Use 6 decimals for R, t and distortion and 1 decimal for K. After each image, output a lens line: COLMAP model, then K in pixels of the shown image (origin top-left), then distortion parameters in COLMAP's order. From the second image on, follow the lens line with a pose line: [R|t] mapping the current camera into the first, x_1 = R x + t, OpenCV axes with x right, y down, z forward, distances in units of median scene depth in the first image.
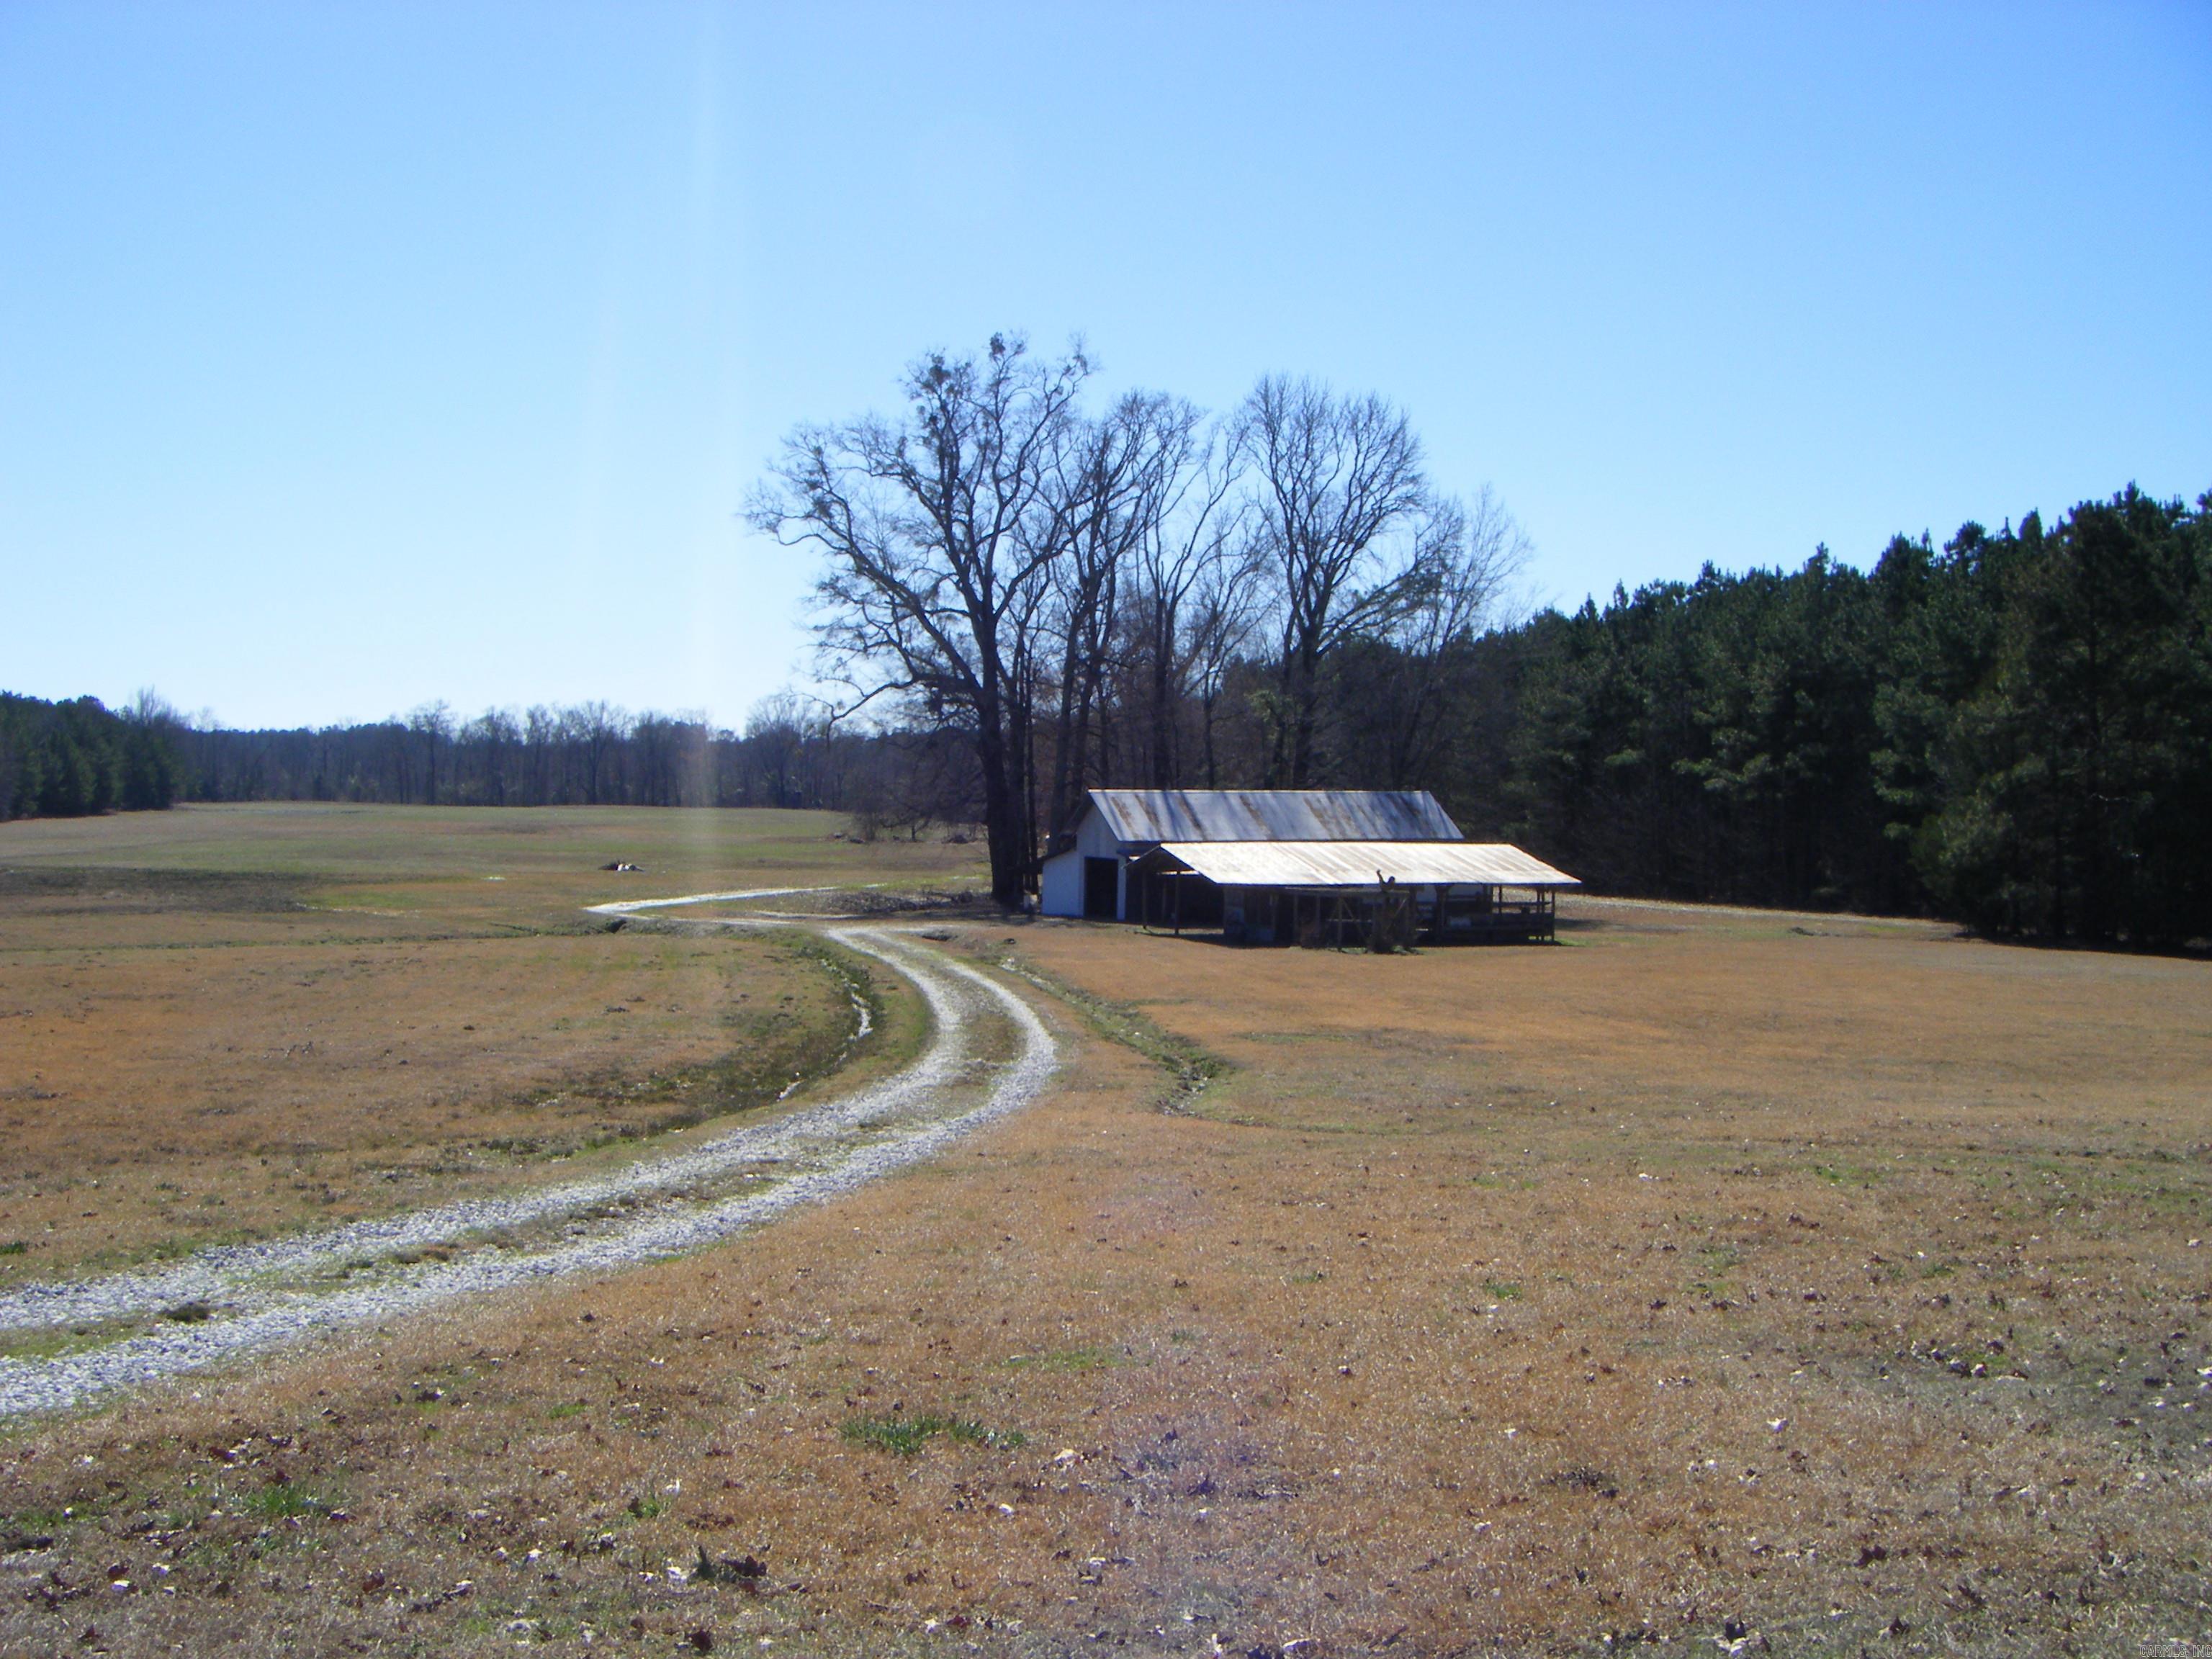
lens RADIAL K [[2512.4, 0, 1111.6], [0, 2512.4, 834.5], [0, 0, 1]] dist [-0.211471, 0.125979]
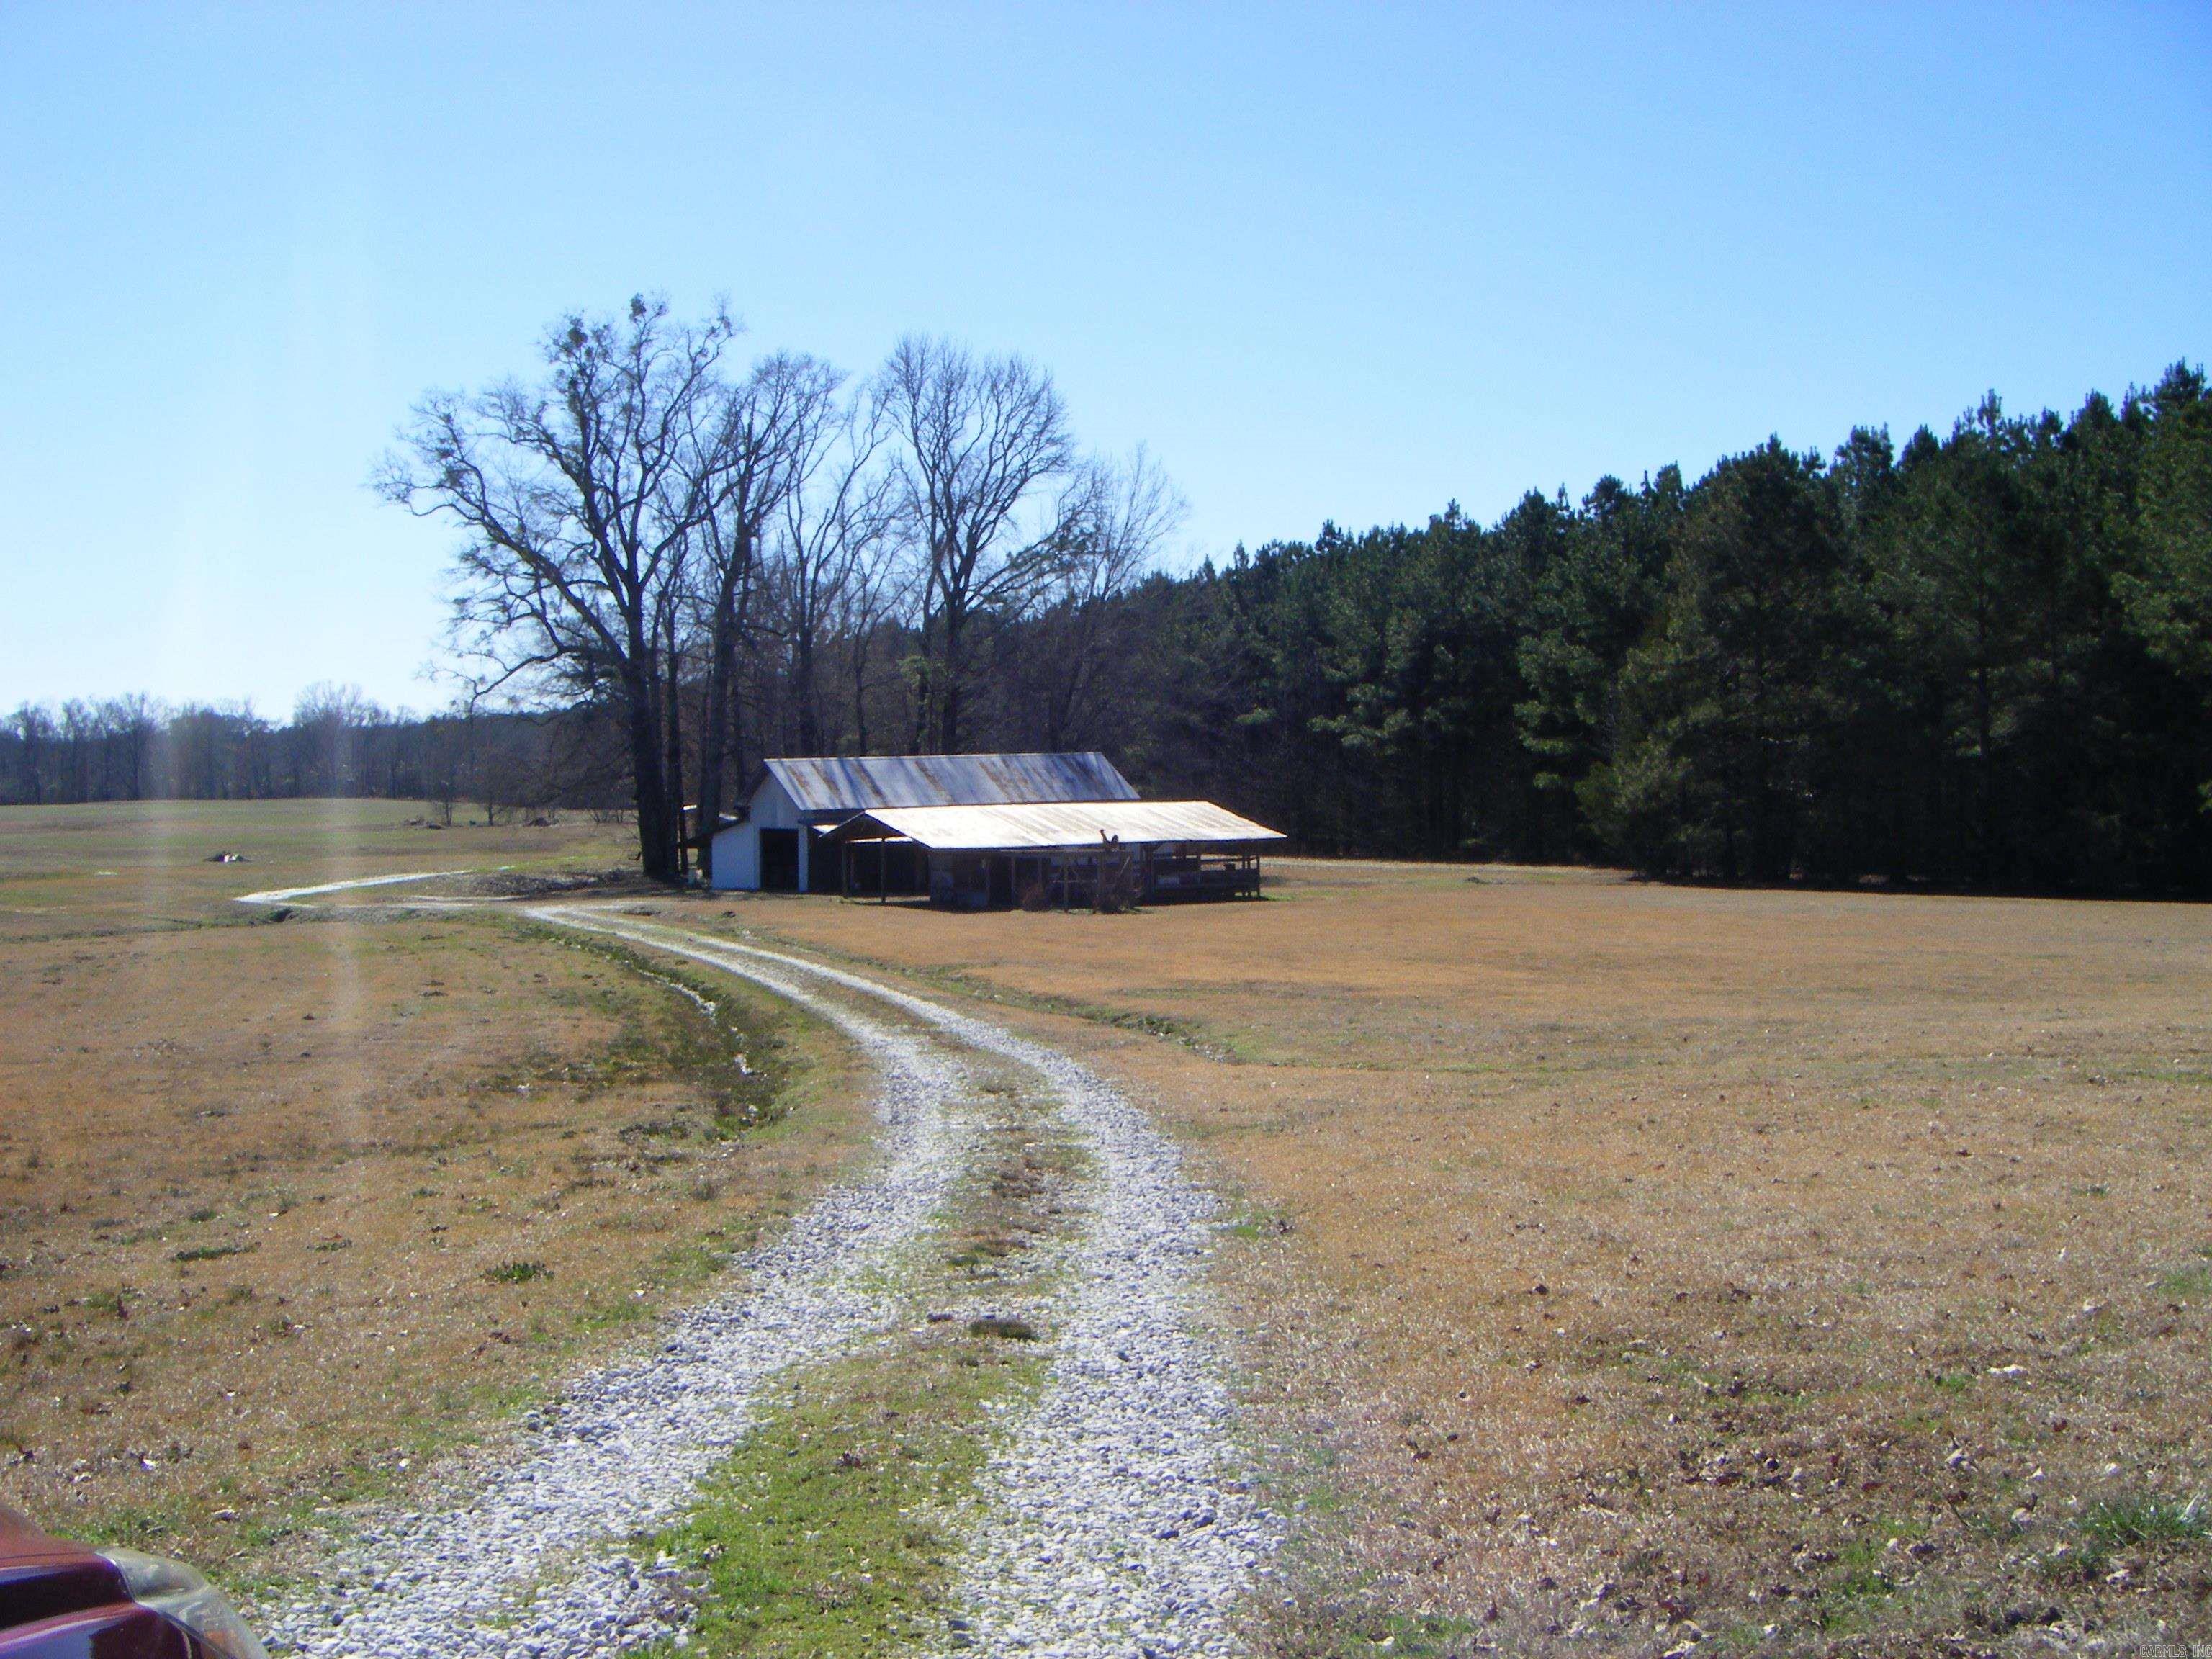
lens RADIAL K [[2512.4, 0, 1111.6], [0, 2512.4, 834.5], [0, 0, 1]] dist [-0.211471, 0.125979]
pose [[0.983273, -0.030886, 0.179502, -0.043256], [0.029043, 0.999495, 0.012886, 0.002328], [-0.179809, -0.007457, 0.983673, 0.017327]]
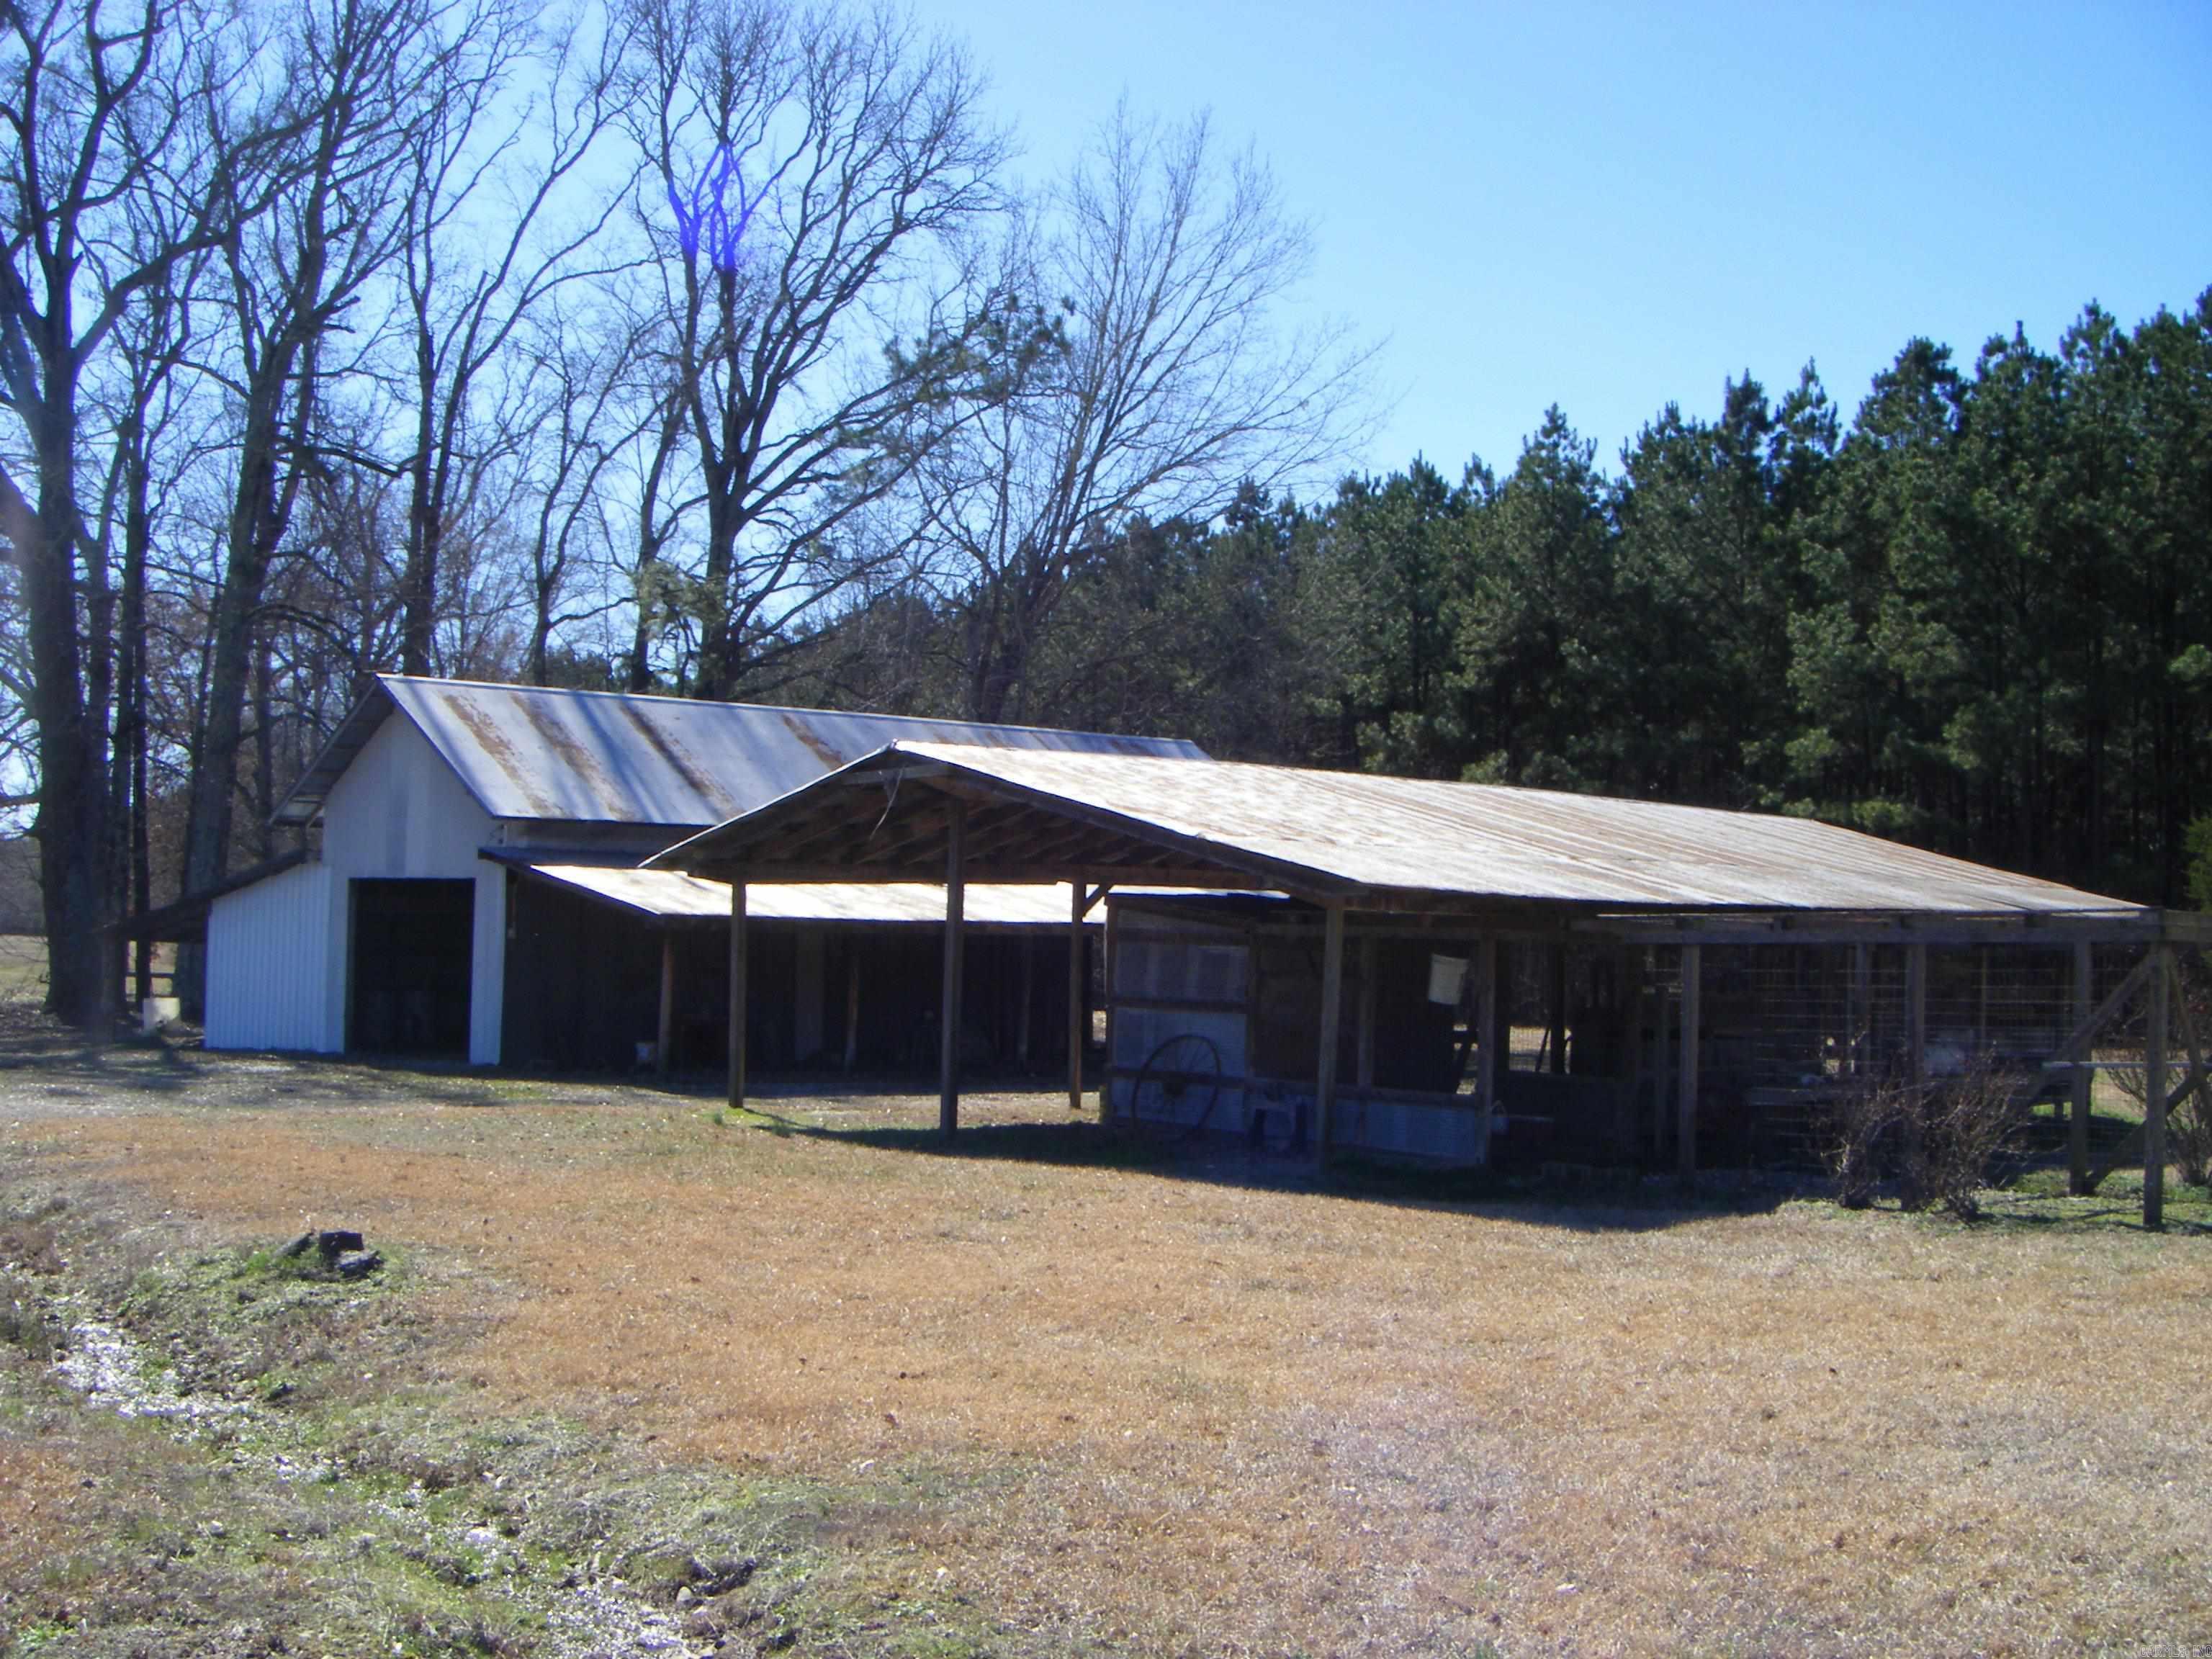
lens RADIAL K [[2512.4, 0, 1111.6], [0, 2512.4, 834.5], [0, 0, 1]] dist [-0.211471, 0.125979]
pose [[0.928638, 0.018474, 0.370528, -0.033079], [0.000612, 0.998682, -0.051328, 0.017006], [-0.370987, 0.047892, 0.927402, 0.554569]]
